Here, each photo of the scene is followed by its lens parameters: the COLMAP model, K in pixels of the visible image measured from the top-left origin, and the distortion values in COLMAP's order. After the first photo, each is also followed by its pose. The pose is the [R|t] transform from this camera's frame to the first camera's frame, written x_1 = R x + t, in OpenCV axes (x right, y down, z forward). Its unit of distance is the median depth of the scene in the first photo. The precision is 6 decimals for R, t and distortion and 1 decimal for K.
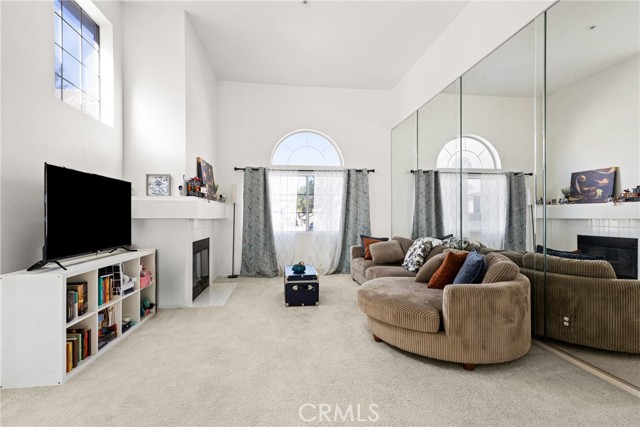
lens RADIAL K [[293.2, 0, 314.5], [0, 293.2, 216.8], [0, 0, 1]] dist [0.004707, -0.001943]
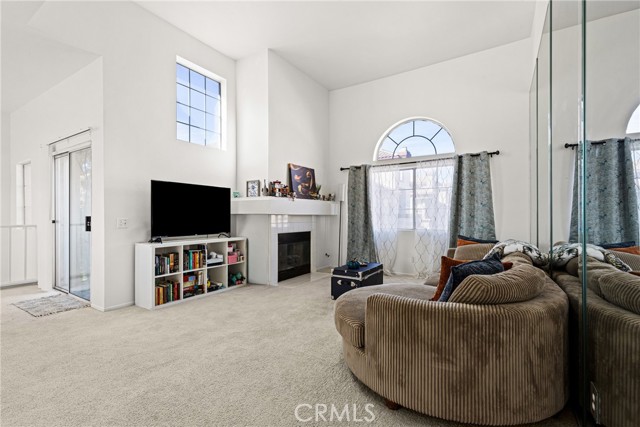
lens RADIAL K [[293.2, 0, 319.3], [0, 293.2, 217.5], [0, 0, 1]] dist [0.004707, -0.001943]
pose [[0.764735, 0.004424, -0.644329, 0.539812], [-0.002420, 0.999989, 0.003994, 0.015203], [0.644340, -0.001496, 0.764738, 0.183722]]
